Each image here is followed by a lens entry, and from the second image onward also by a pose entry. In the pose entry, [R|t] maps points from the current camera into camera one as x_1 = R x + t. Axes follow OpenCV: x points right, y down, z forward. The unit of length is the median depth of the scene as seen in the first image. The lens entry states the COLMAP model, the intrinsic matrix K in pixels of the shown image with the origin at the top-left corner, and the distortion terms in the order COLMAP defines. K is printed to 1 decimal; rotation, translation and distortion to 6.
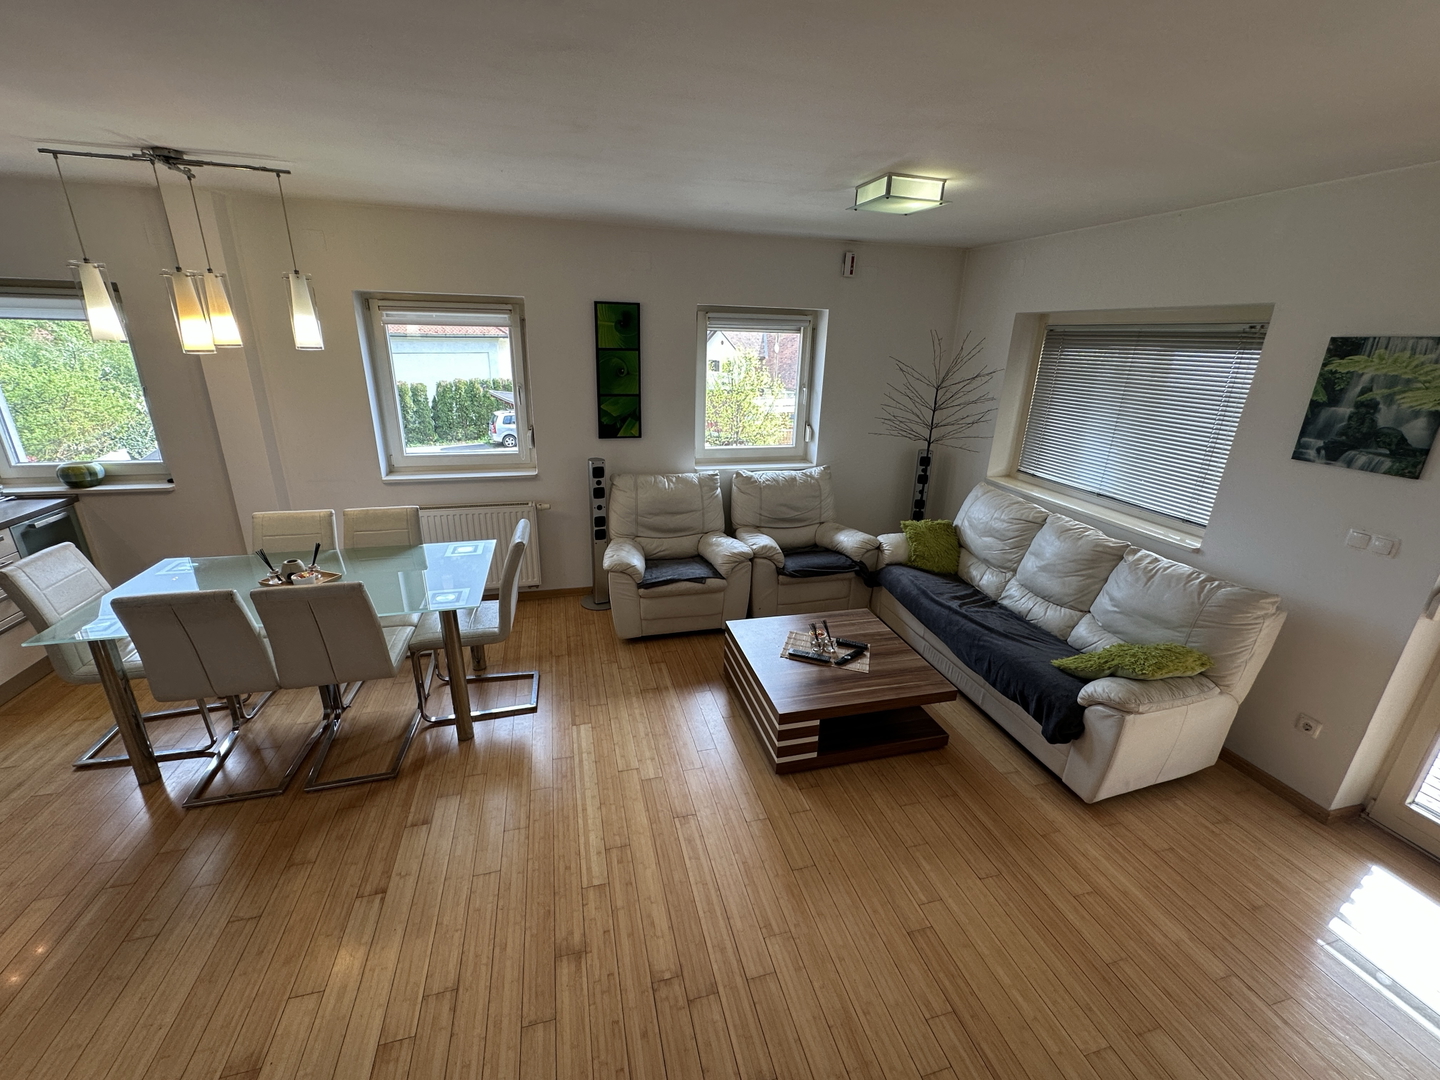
lens RADIAL K [[572.9, 0, 707.2], [0, 572.9, 541.0], [0, 0, 1]] dist [-0.001672, 0.000592]
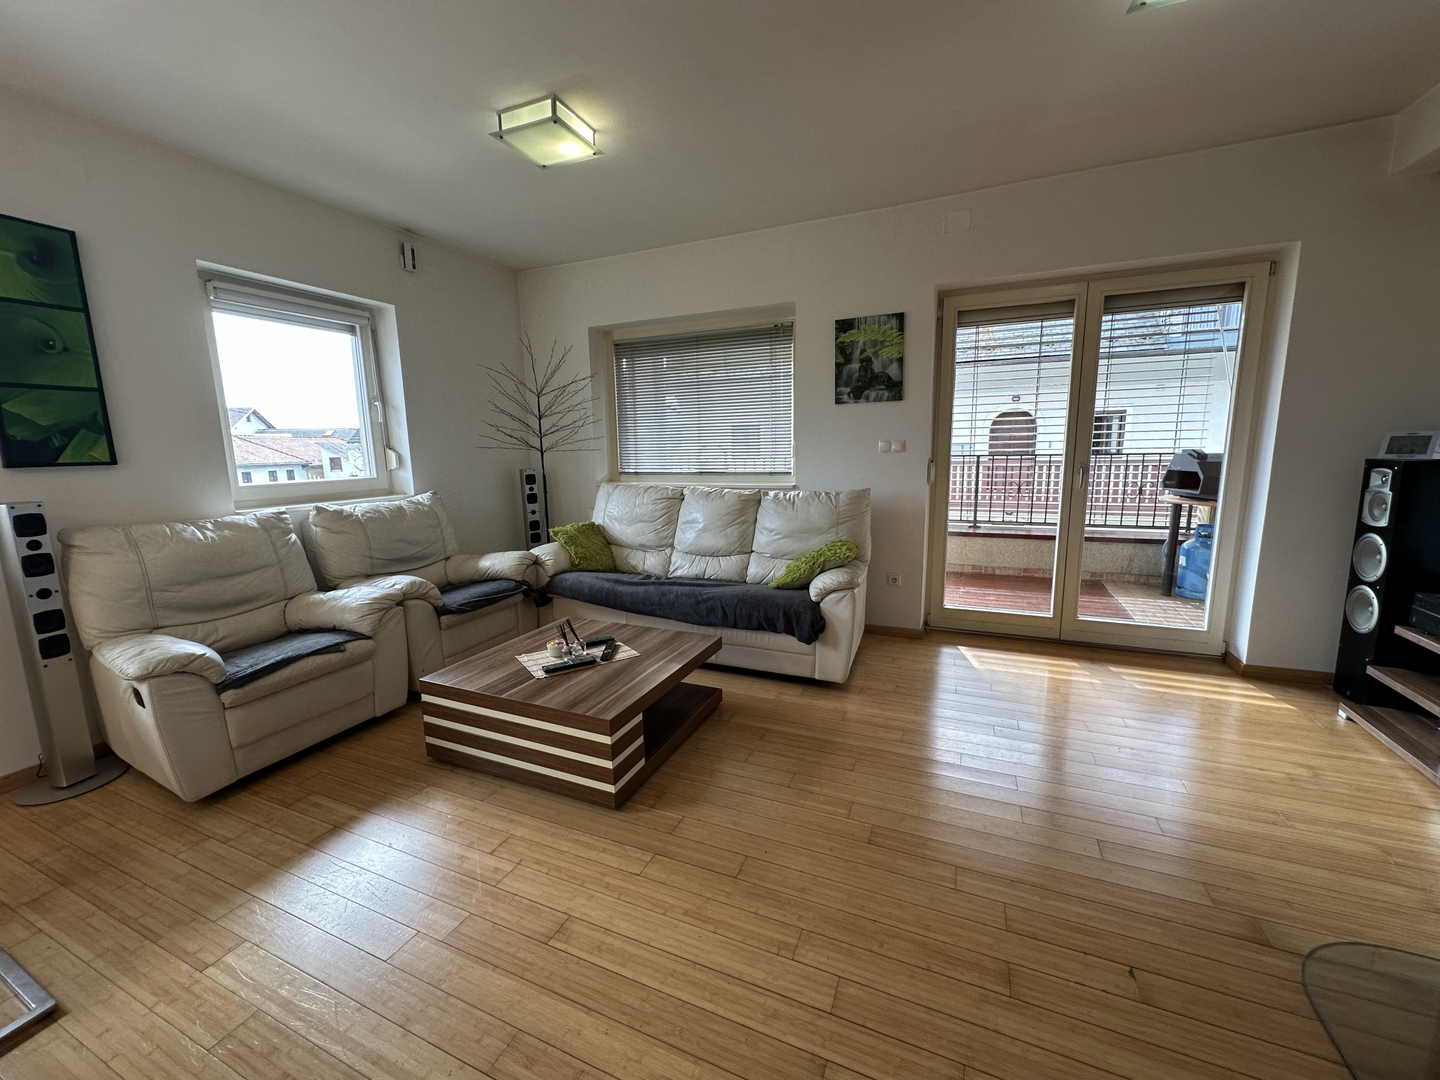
lens RADIAL K [[572.9, 0, 711.8], [0, 572.9, 539.0], [0, 0, 1]] dist [-0.001672, 0.000592]
pose [[0.629672, -0.162495, 0.759676, -0.219490], [0.285728, 0.957778, -0.031963, 0.094117], [-0.722407, 0.237187, 0.649515, 0.248424]]
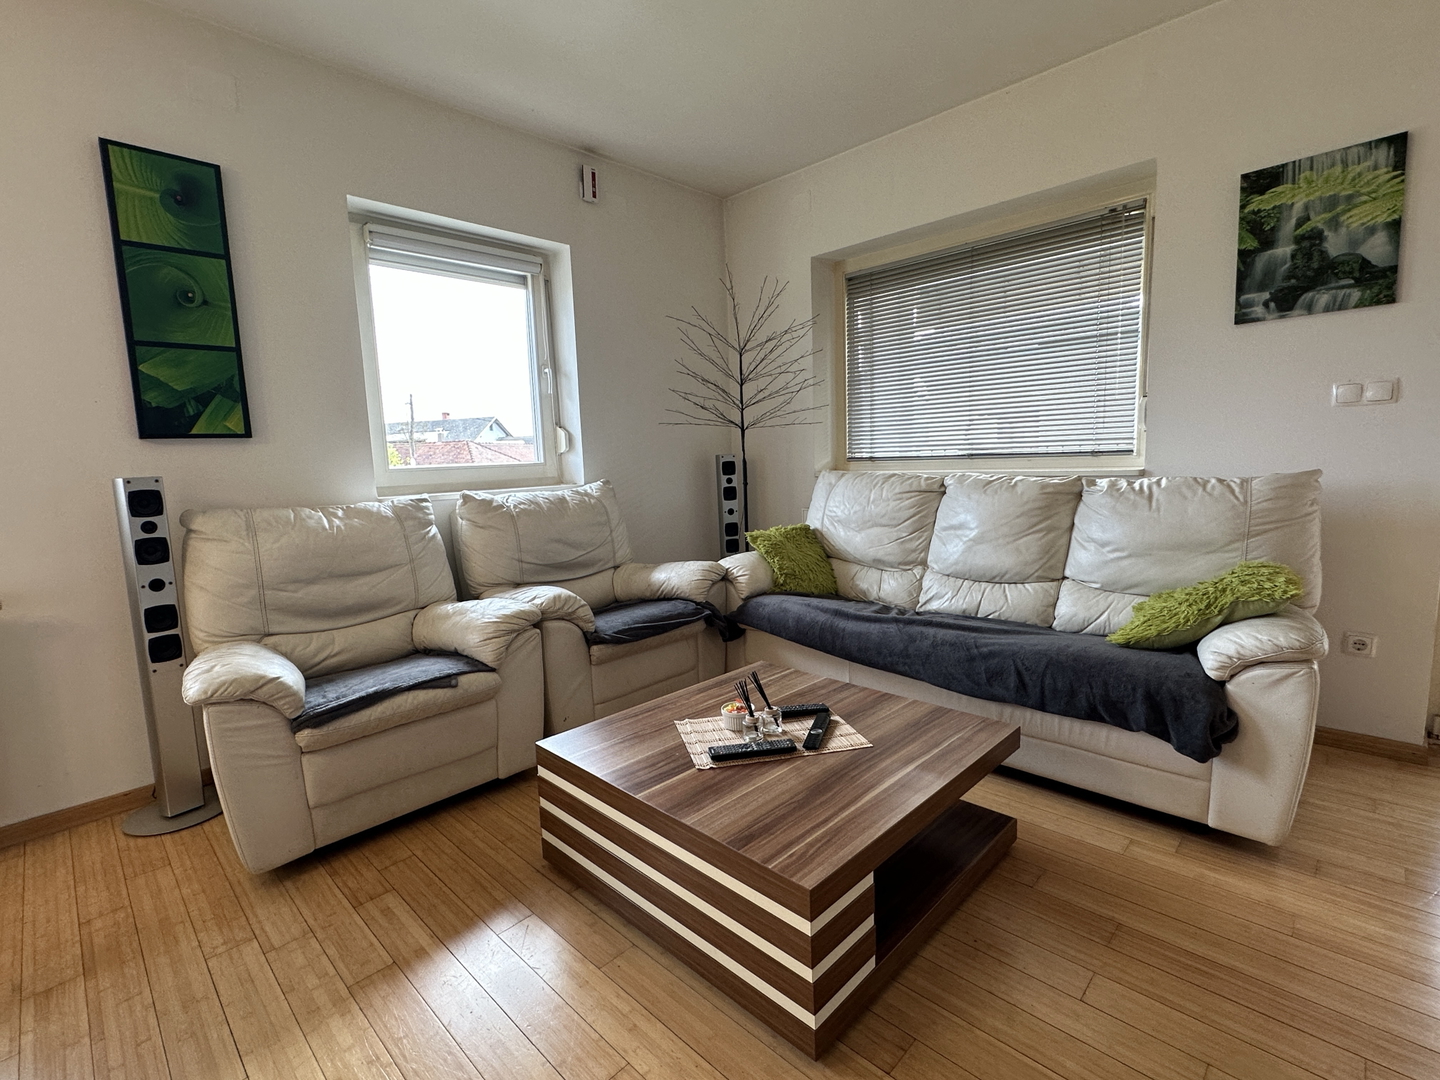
lens RADIAL K [[675.7, 0, 717.4], [0, 675.7, 537.8], [0, 0, 1]] dist [-0.004372, 0.002084]
pose [[0.856283, -0.118889, 0.502638, -0.086785], [0.220207, 0.964305, -0.147052, 0.086757], [-0.467214, 0.236602, 0.851898, 0.403445]]
